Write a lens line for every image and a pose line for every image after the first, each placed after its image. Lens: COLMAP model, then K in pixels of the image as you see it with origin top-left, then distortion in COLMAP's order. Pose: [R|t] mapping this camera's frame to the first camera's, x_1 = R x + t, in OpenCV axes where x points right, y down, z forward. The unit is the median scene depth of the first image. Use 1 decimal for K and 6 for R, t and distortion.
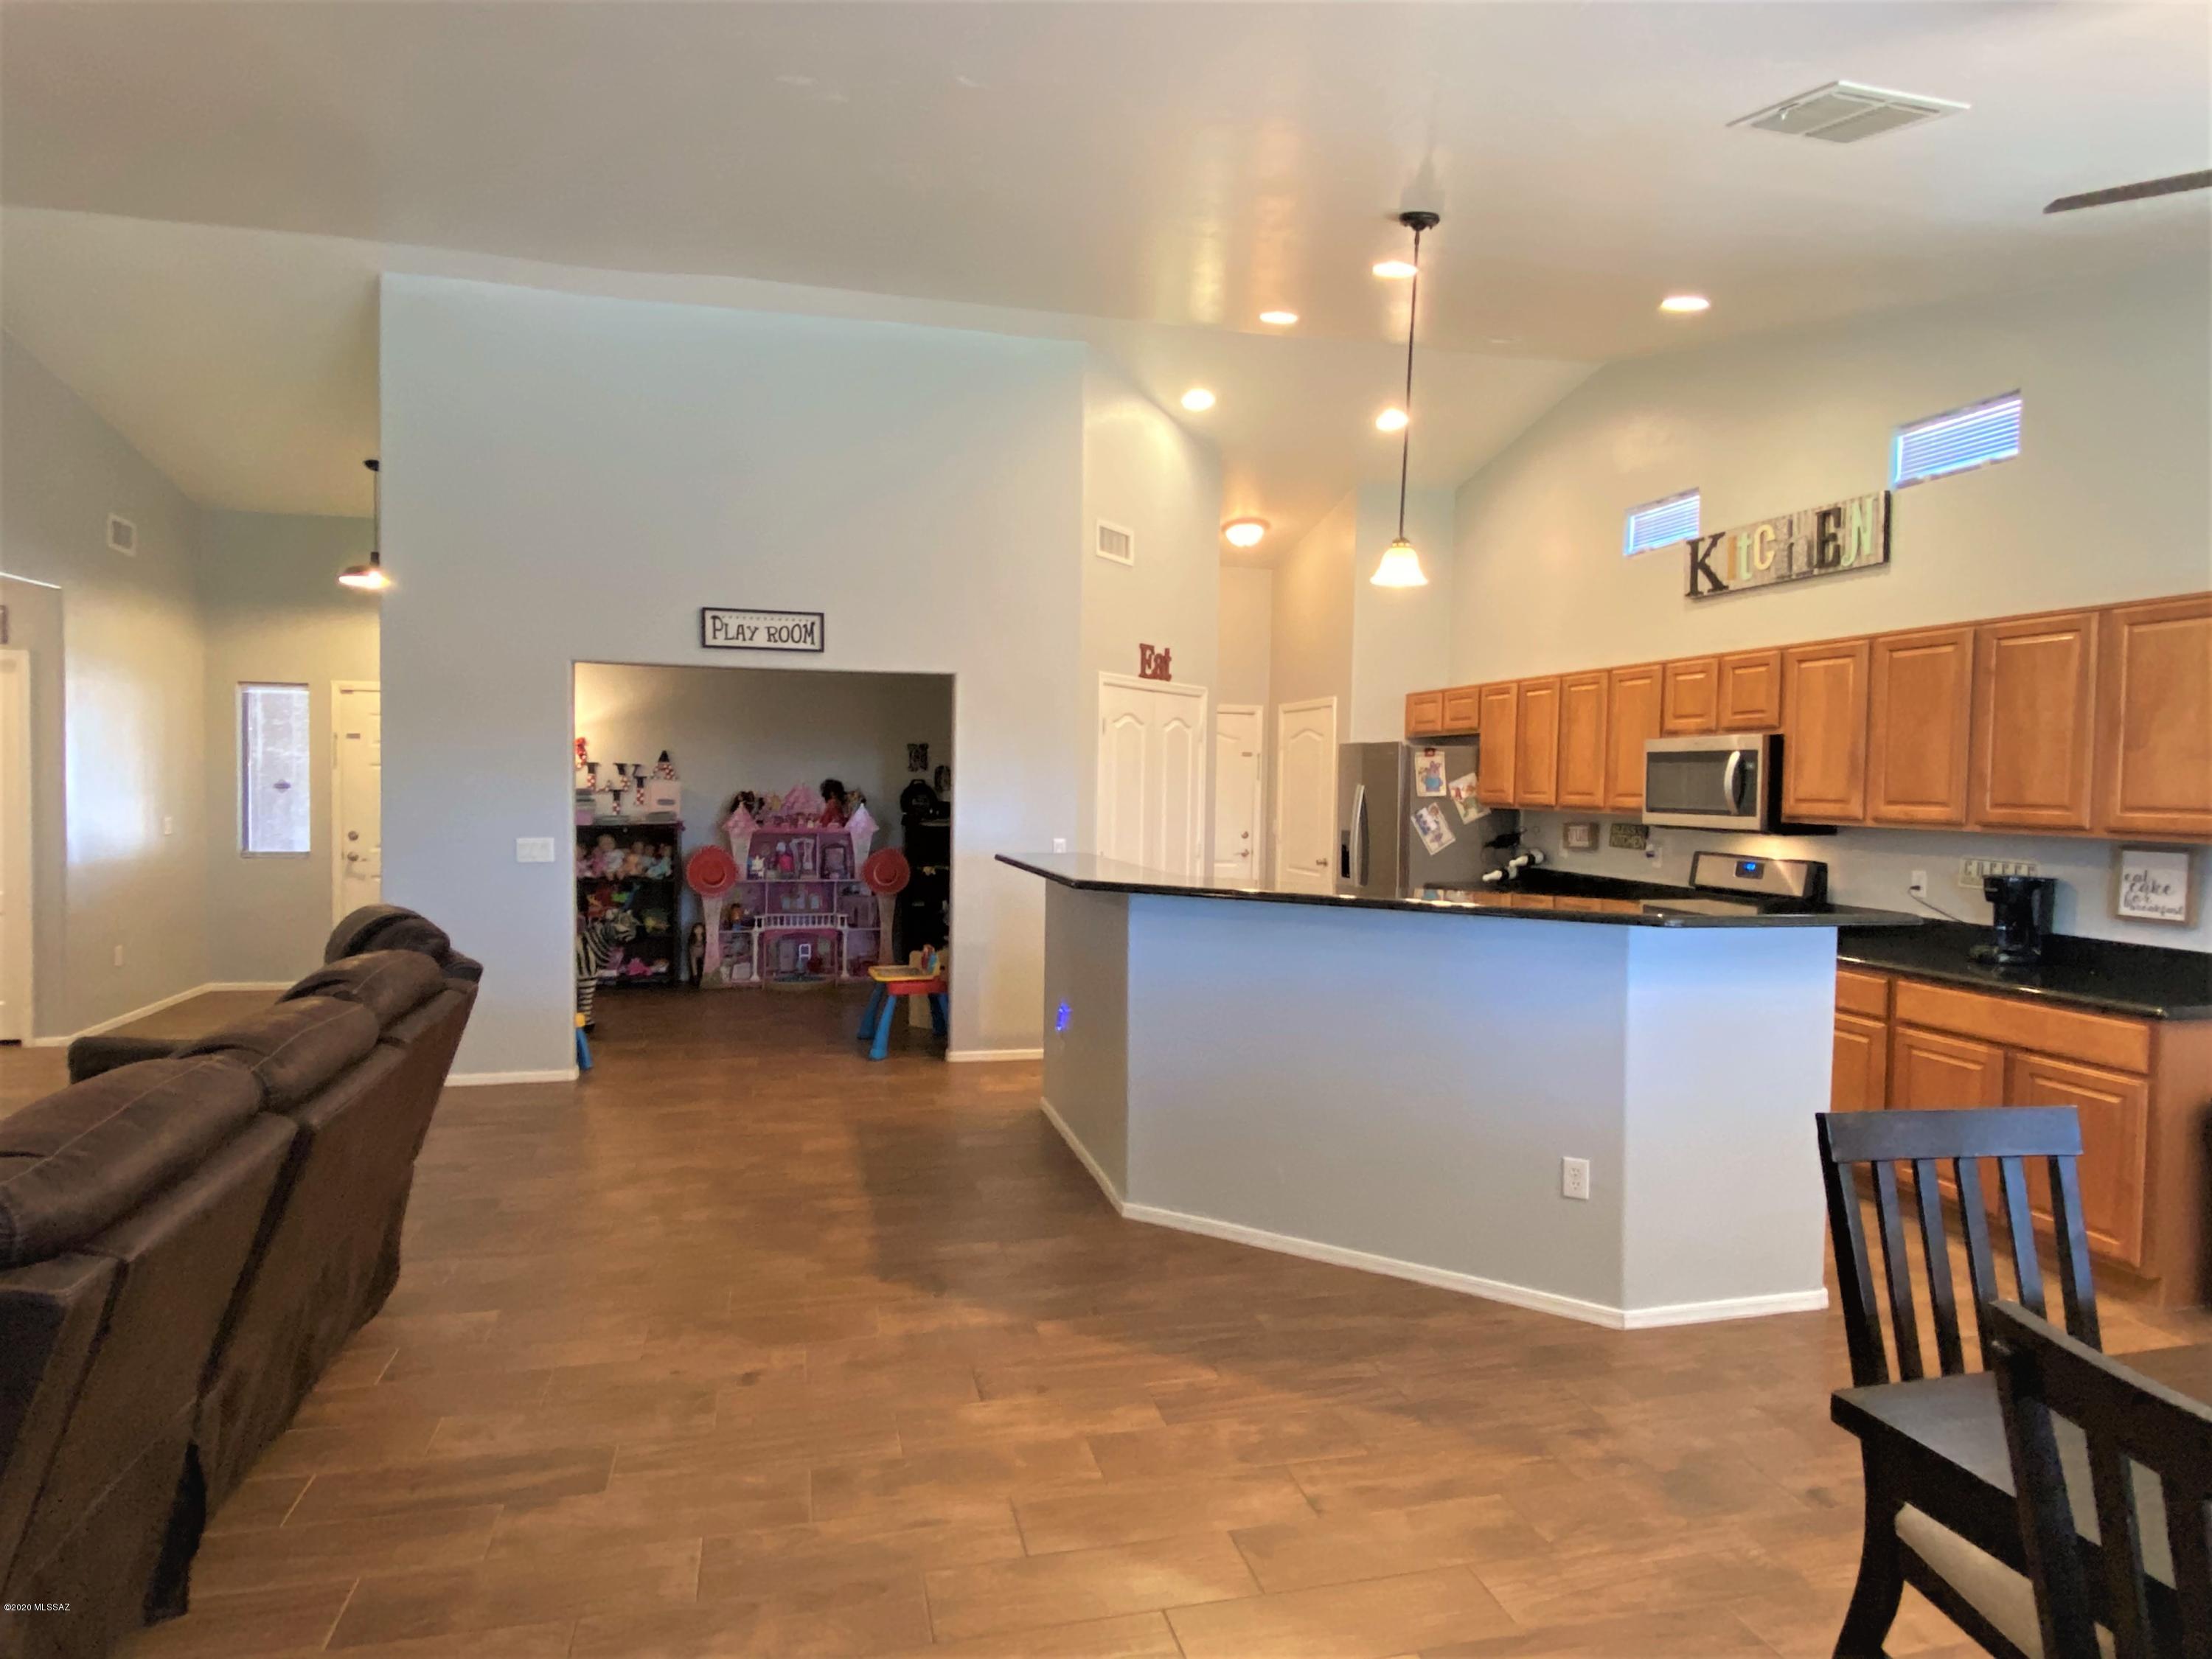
lens RADIAL K [[1263.3, 0, 1060.7], [0, 1263.3, 829.5], [0, 0, 1]] dist [-0.000390, -0.001845]
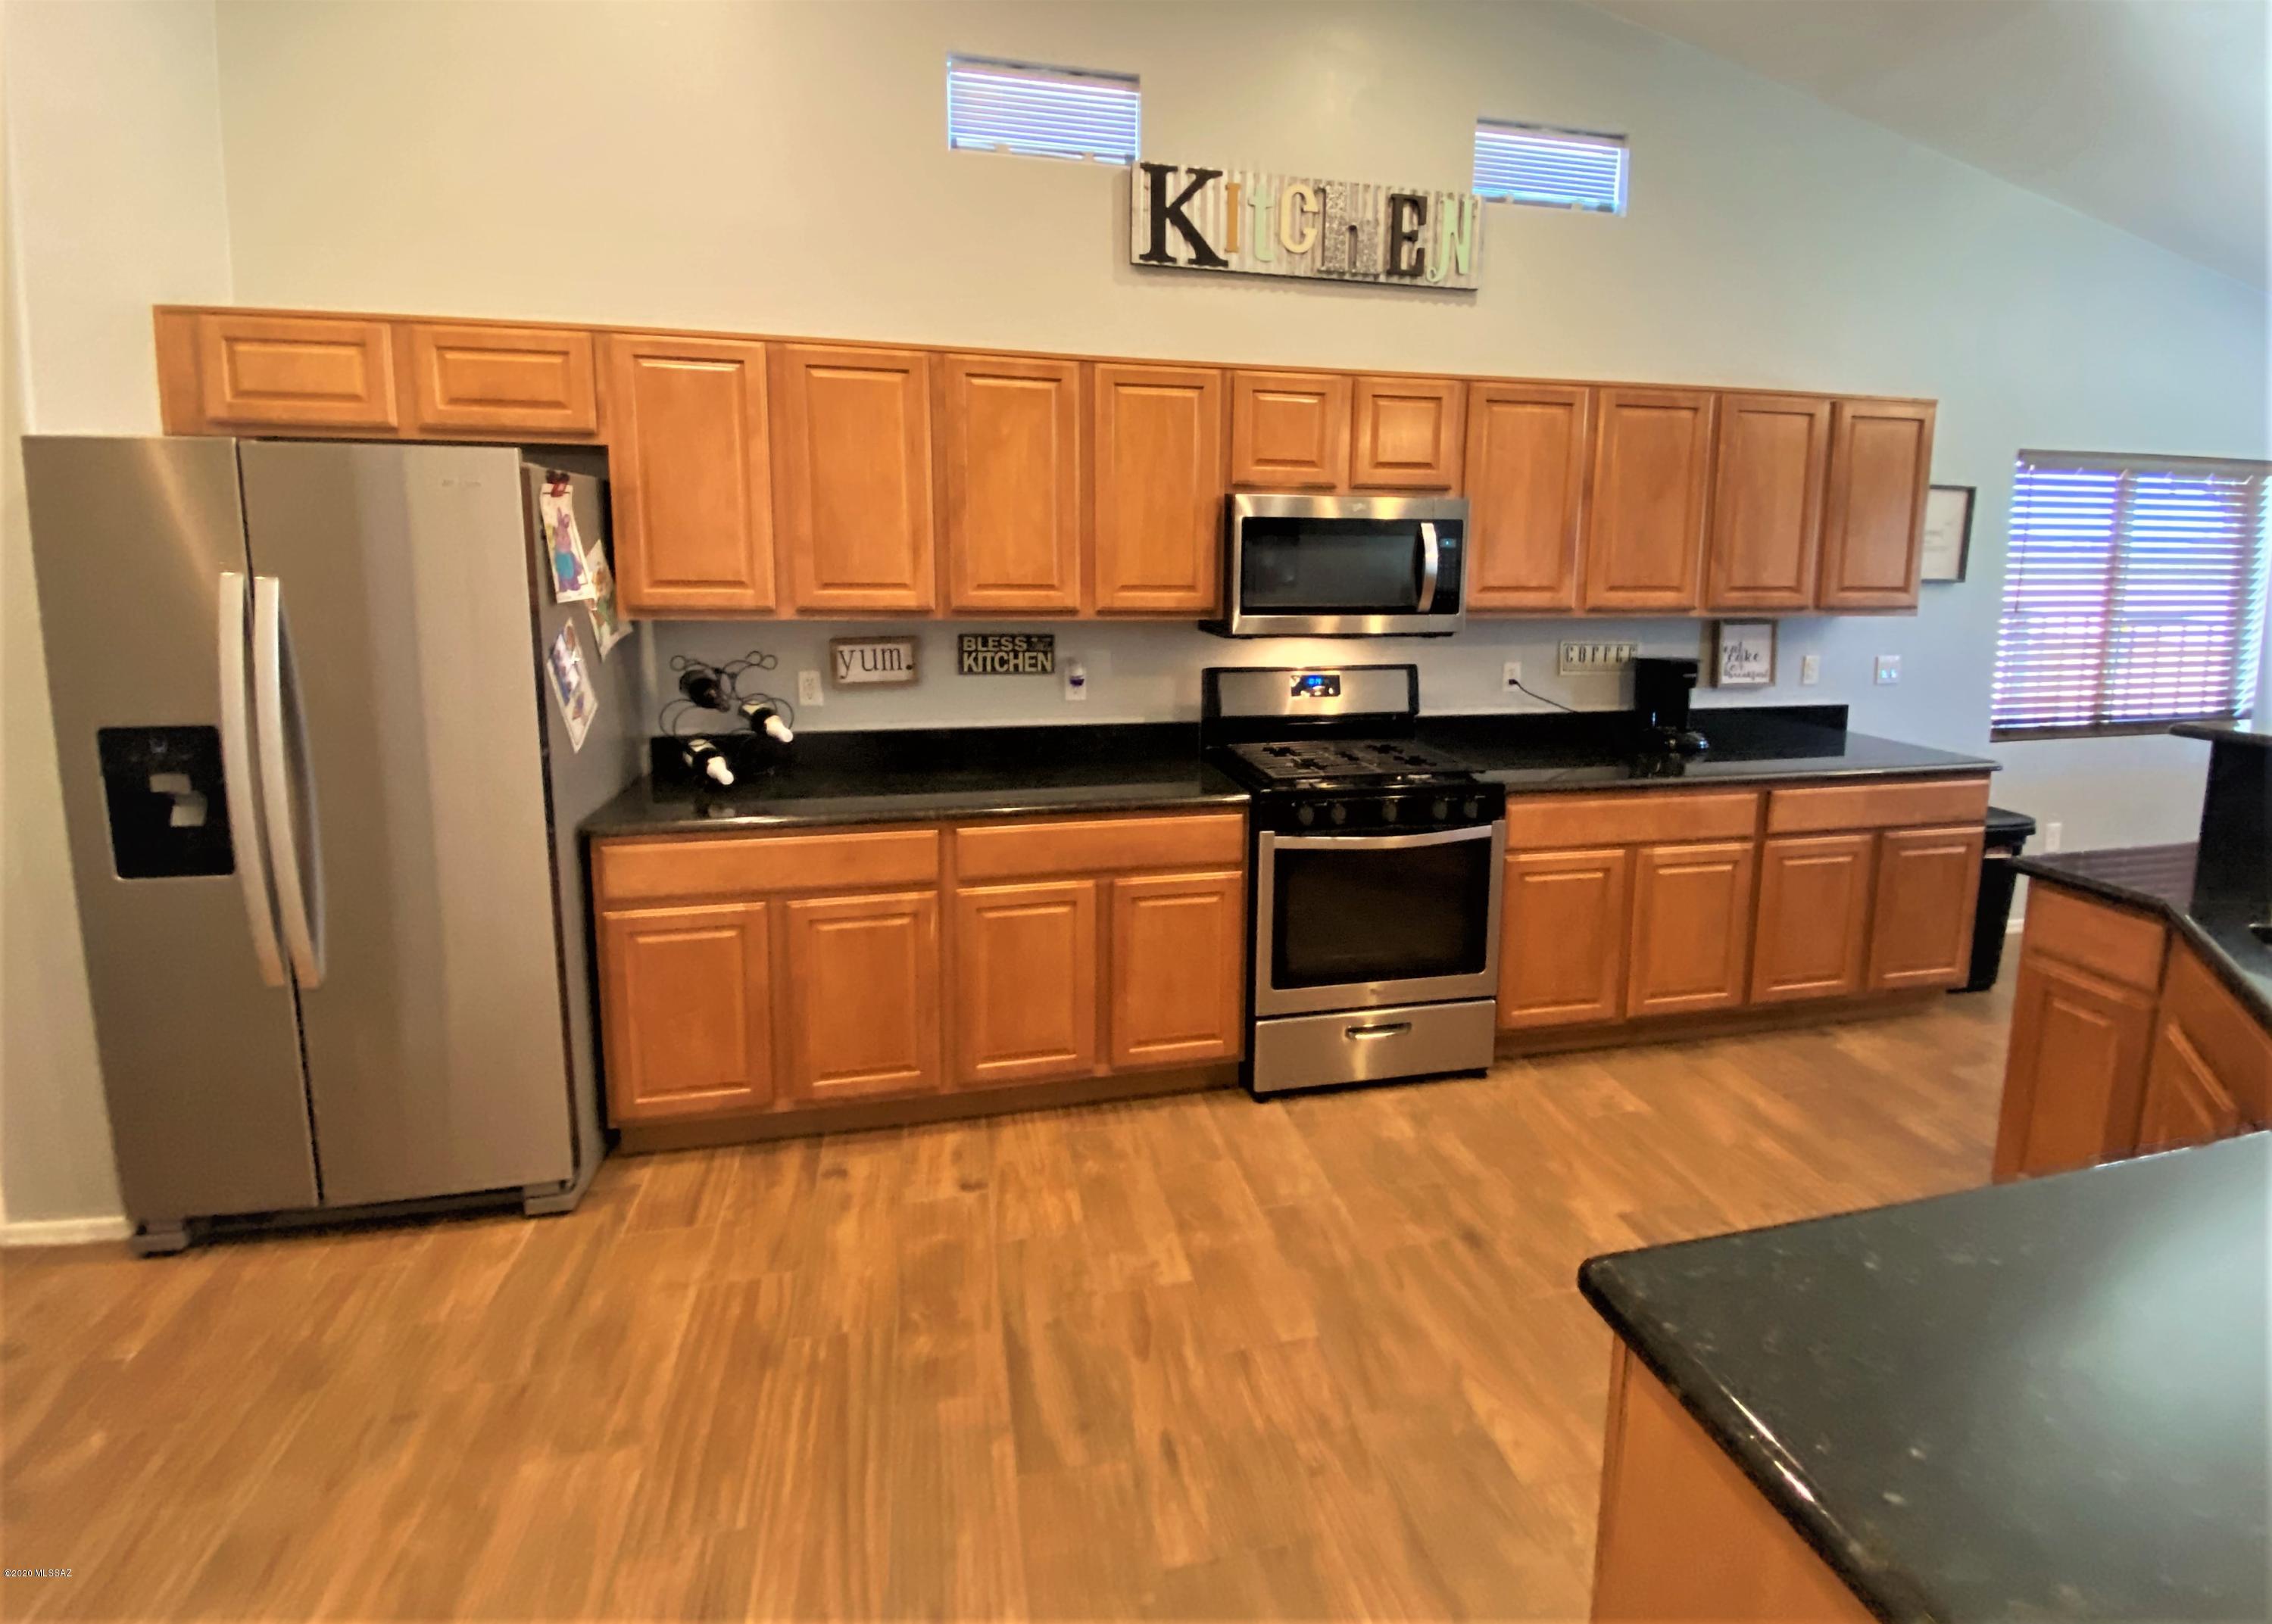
lens RADIAL K [[1029.3, 0, 1175.5], [0, 1029.3, 686.5], [0, 0, 1]] dist [0.039390, -0.031347]
pose [[-0.019575, -0.140157, 0.989936, -0.034673], [0.030380, 0.989585, 0.140708, -0.050400], [-0.999347, 0.032829, -0.015113, 1.034491]]
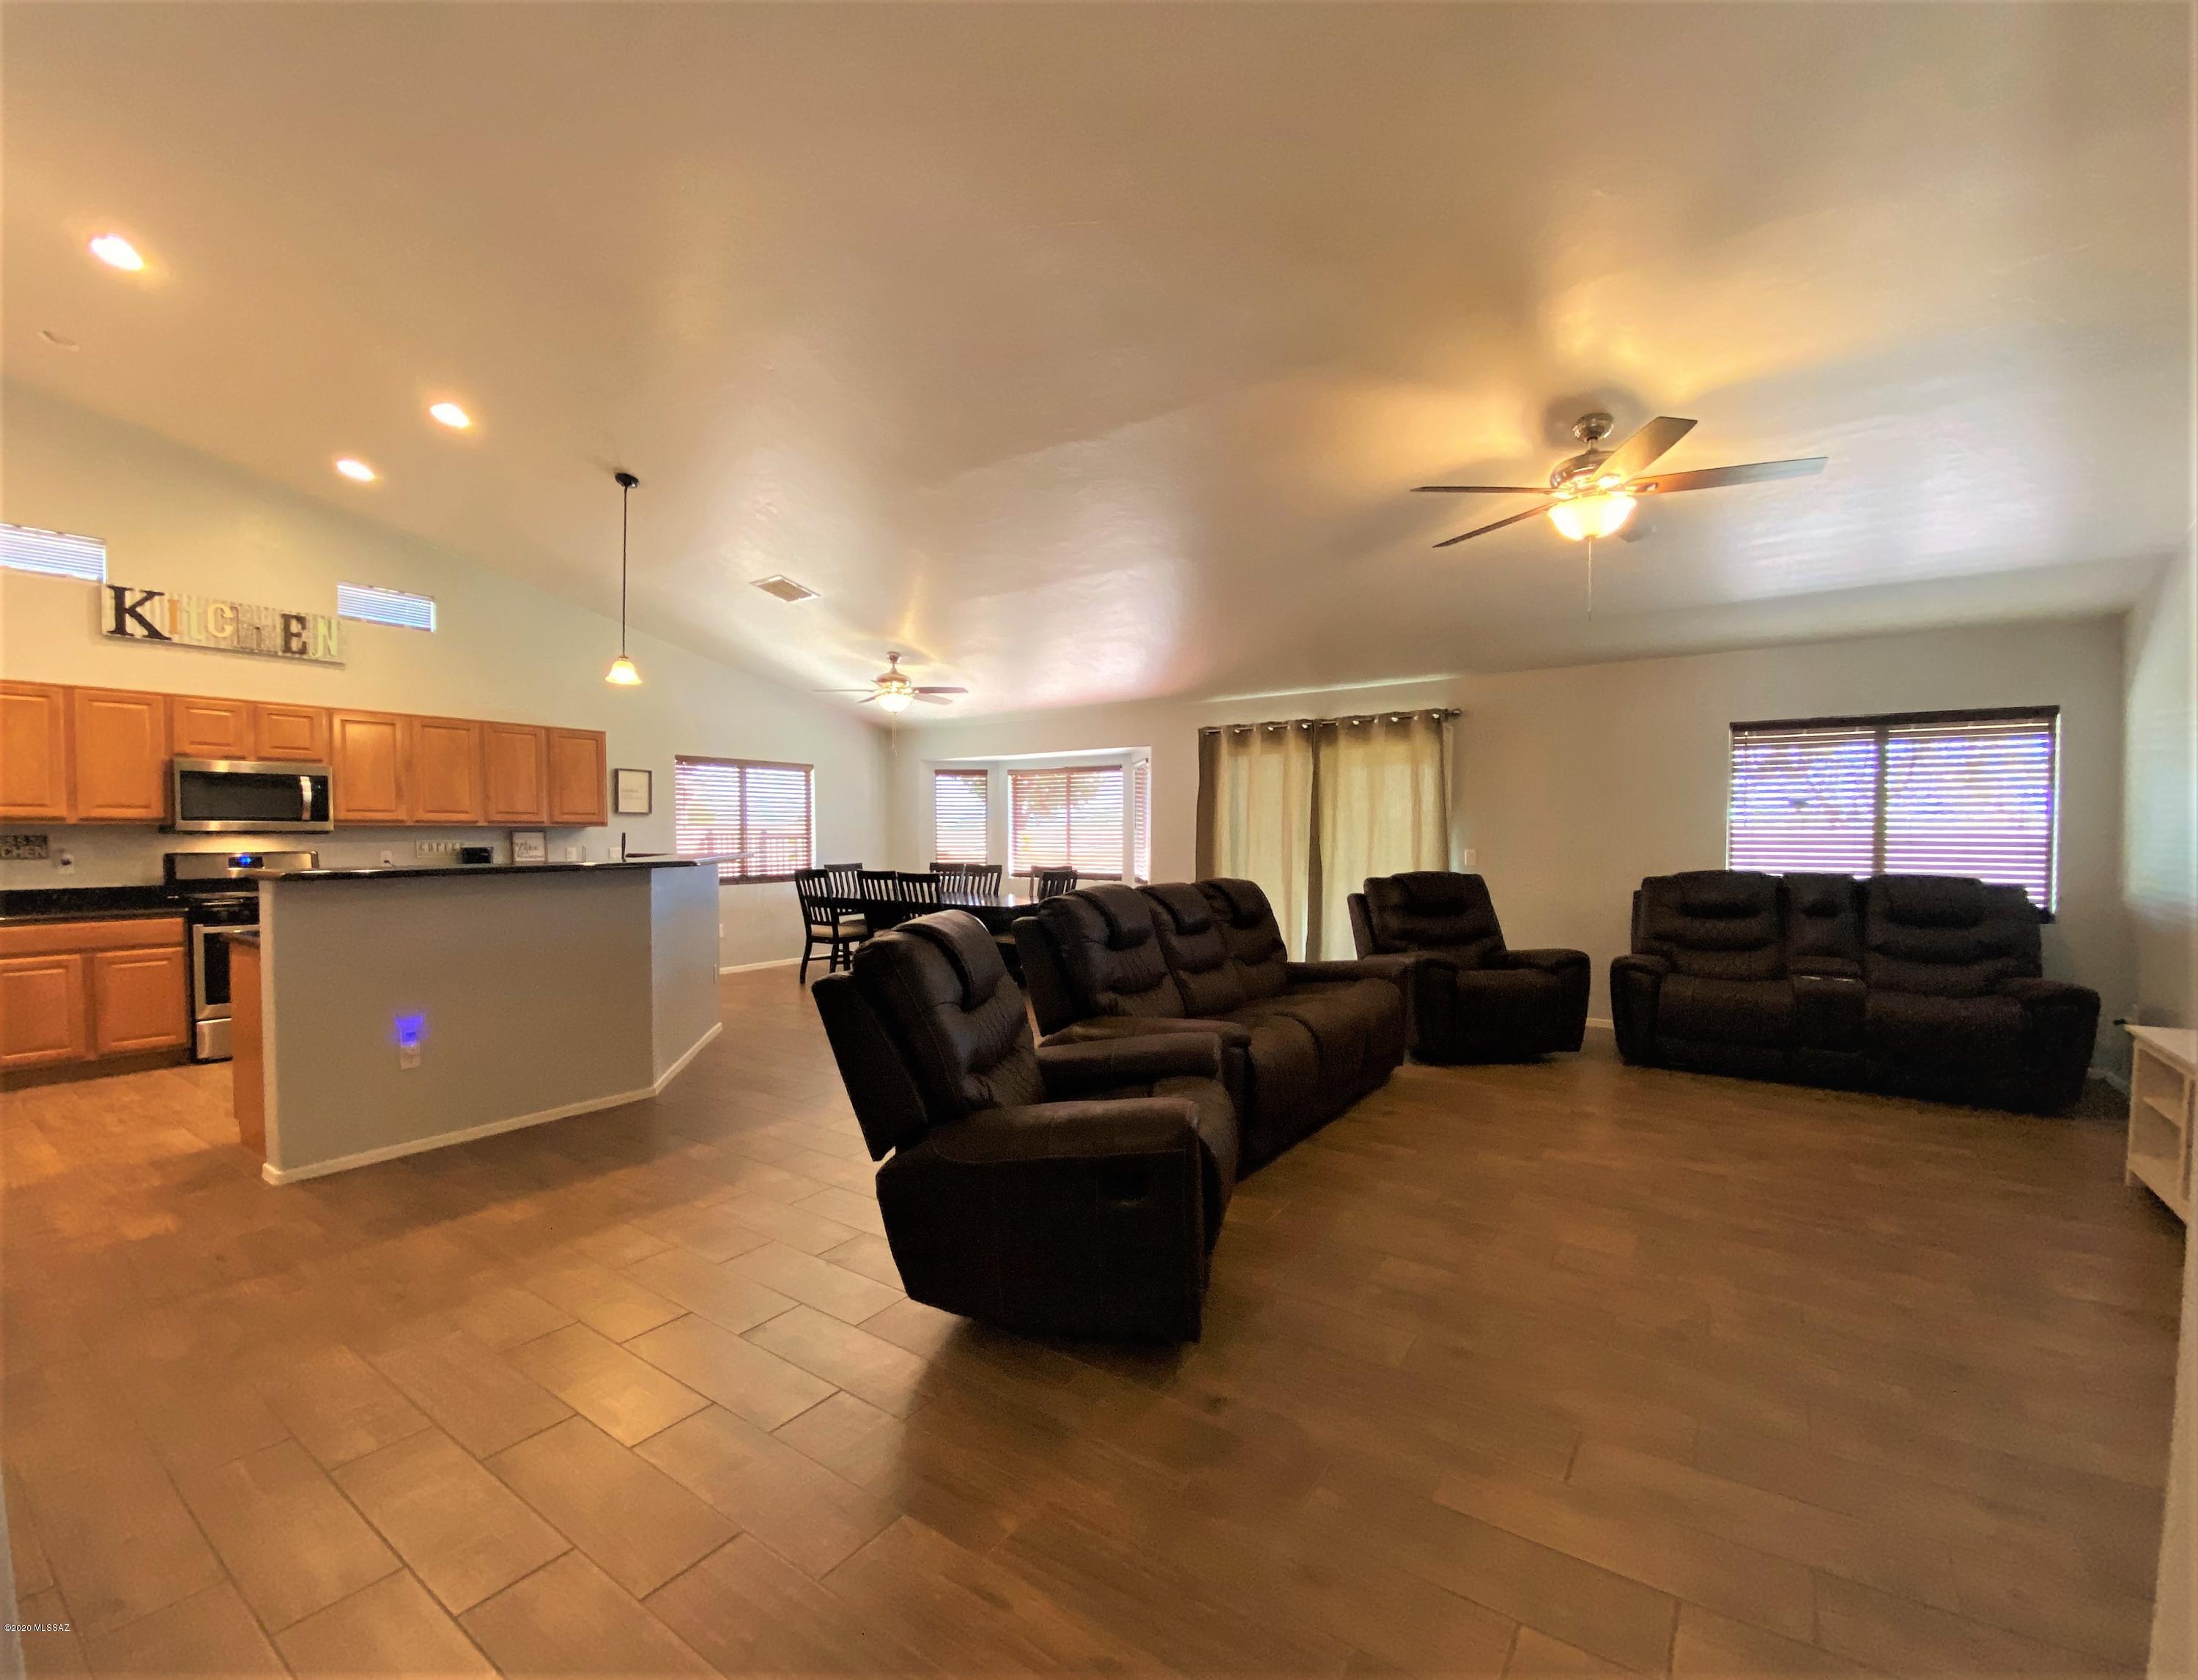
lens RADIAL K [[922.7, 0, 1101.4], [0, 922.7, 867.1], [0, 0, 1]] dist [0.000648, -0.015131]
pose [[-0.695861, -0.036488, 0.717249, -0.748701], [0.022918, 0.997072, 0.072957, -0.012433], [-0.717810, 0.067206, -0.692988, 0.968102]]
